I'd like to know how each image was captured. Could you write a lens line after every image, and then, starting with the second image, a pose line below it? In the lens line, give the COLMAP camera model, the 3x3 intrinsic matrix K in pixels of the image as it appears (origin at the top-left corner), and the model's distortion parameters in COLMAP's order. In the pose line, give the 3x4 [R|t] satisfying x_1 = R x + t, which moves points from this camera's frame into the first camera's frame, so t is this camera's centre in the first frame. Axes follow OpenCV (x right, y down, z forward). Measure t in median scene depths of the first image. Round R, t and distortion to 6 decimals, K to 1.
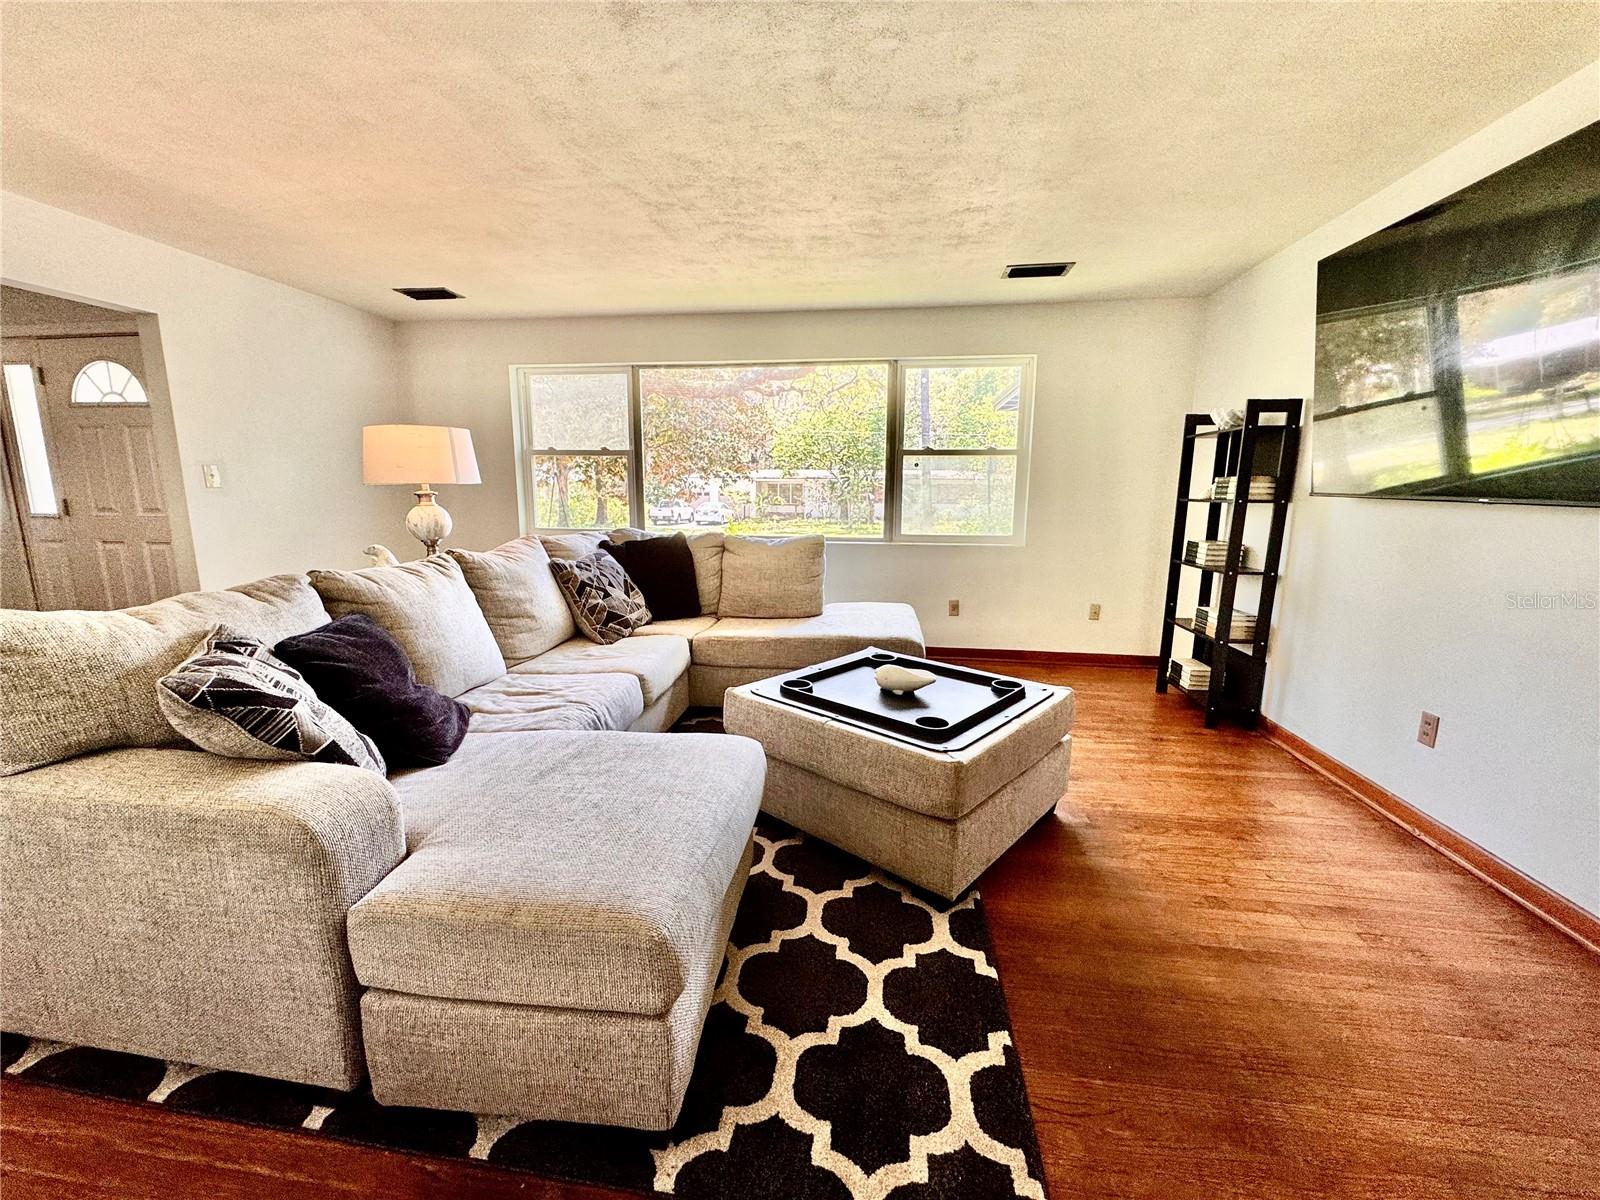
lens RADIAL K [[641.3, 0, 800.0], [0, 641.3, 600.0], [0, 0, 1]] dist [-0.002725, 0.000295]
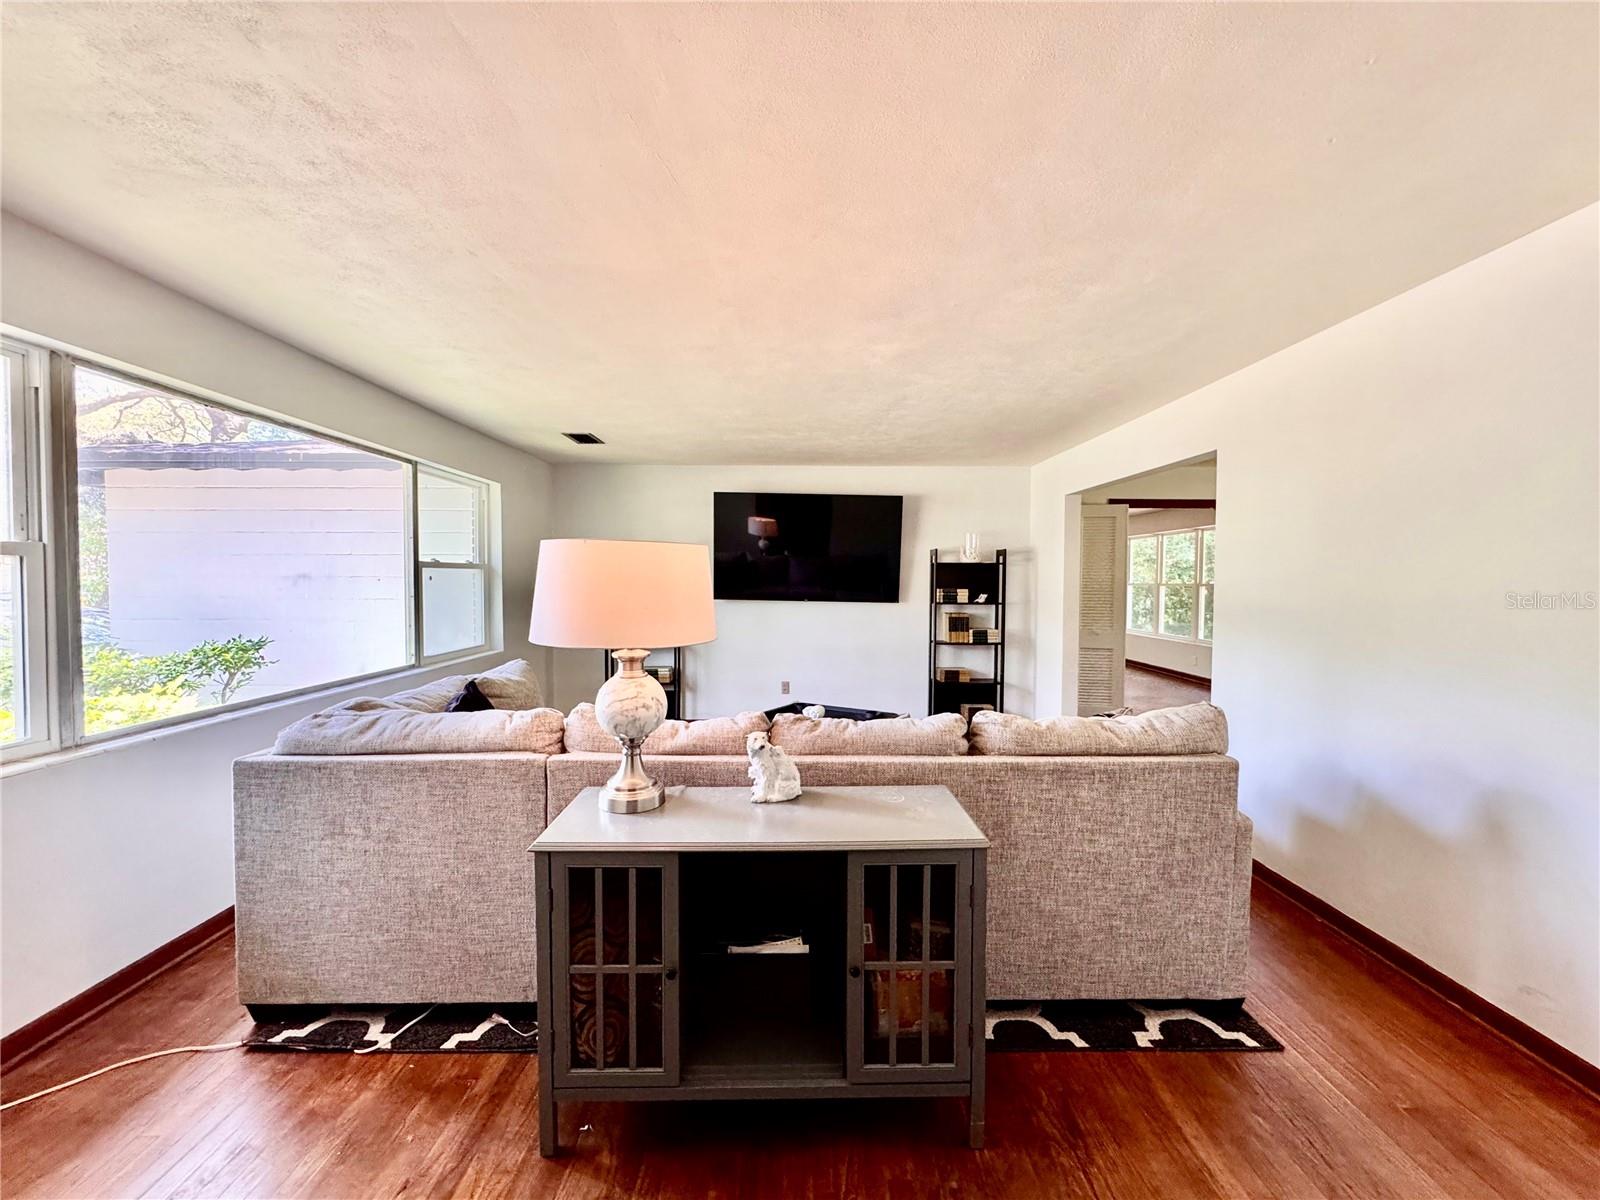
lens RADIAL K [[641.3, 0, 800.0], [0, 641.3, 600.0], [0, 0, 1]] dist [-0.002725, 0.000295]
pose [[-0.153769, -0.039075, 0.987334, -1.111175], [0.165093, 0.984156, 0.064661, -0.215598], [-0.974217, 0.172944, -0.144881, 0.885713]]
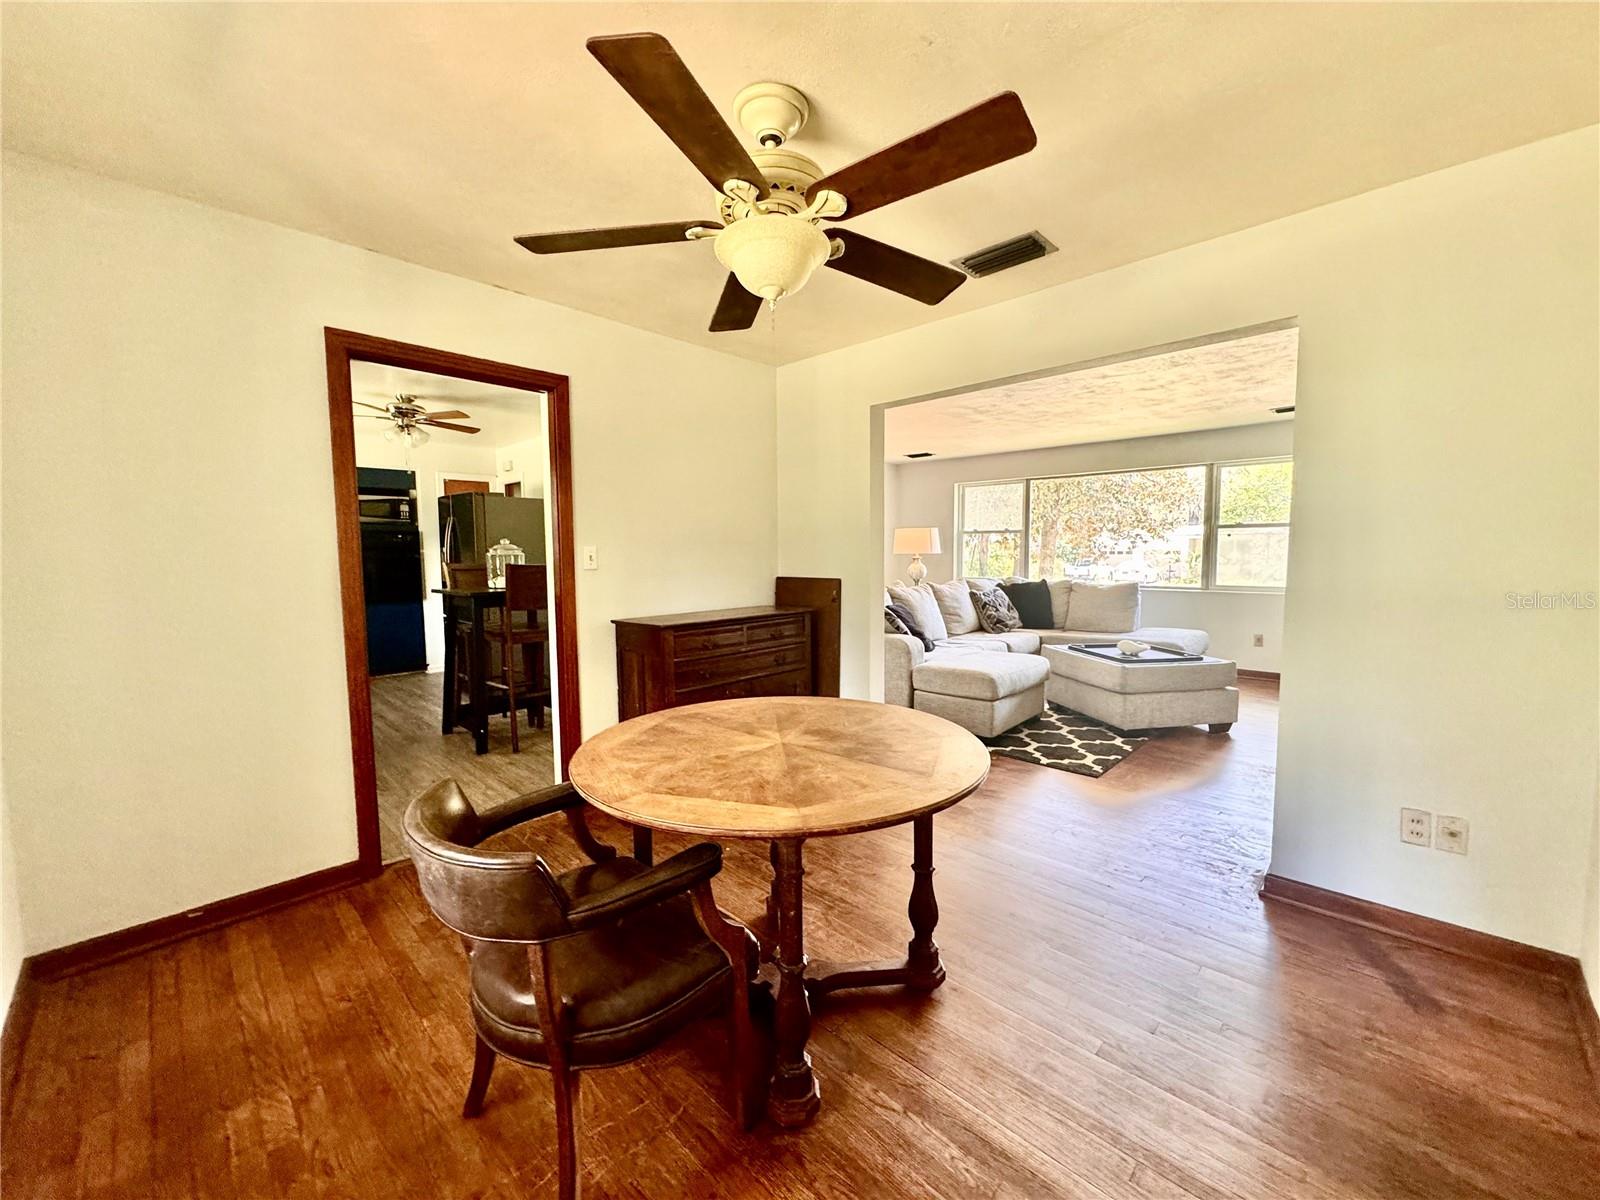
lens RADIAL K [[641.3, 0, 800.0], [0, 641.3, 600.0], [0, 0, 1]] dist [-0.002725, 0.000295]
pose [[0.808012, 0.034871, -0.588133, 0.354767], [-0.087666, 0.994250, -0.061491, 0.134956], [0.582607, 0.101245, 0.806423, -0.907906]]
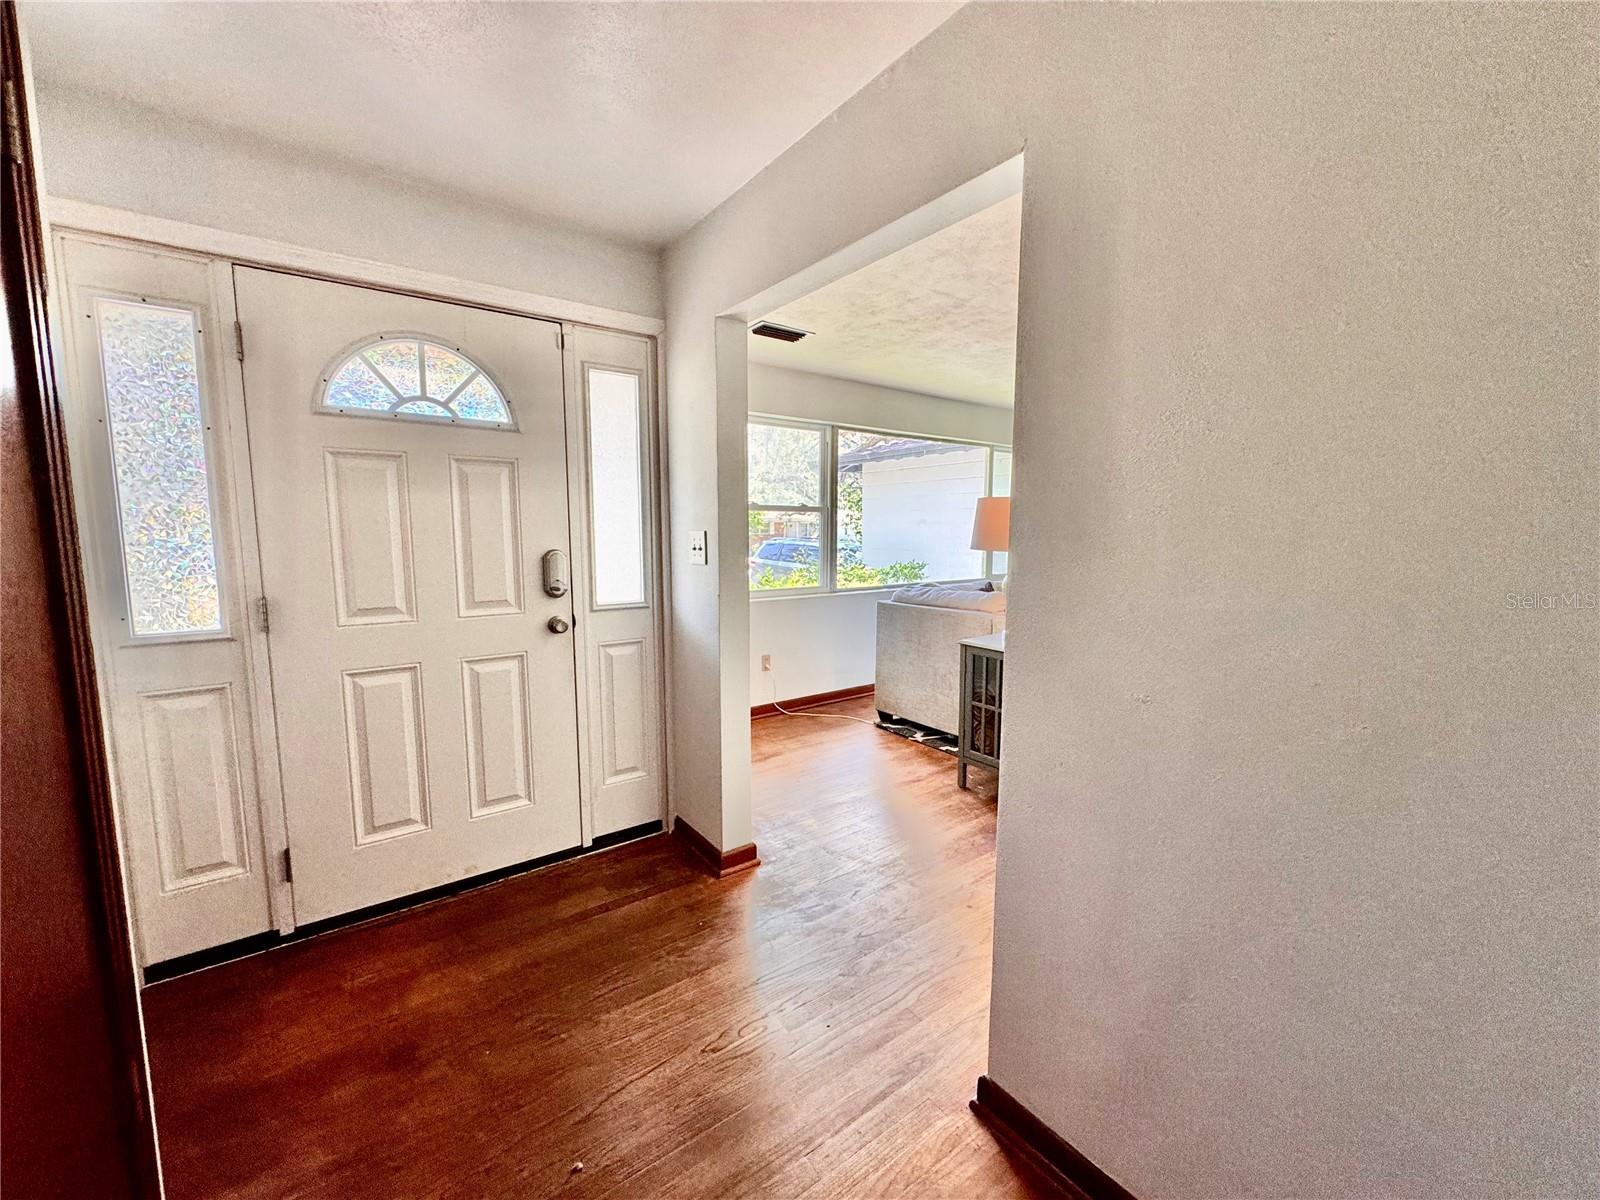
lens RADIAL K [[641.3, 0, 800.0], [0, 641.3, 600.0], [0, 0, 1]] dist [-0.002725, 0.000295]
pose [[0.710110, -0.084724, 0.698975, -1.511065], [0.125303, 0.992093, -0.007045, -0.129911], [-0.692851, 0.092587, 0.715112, 0.480285]]
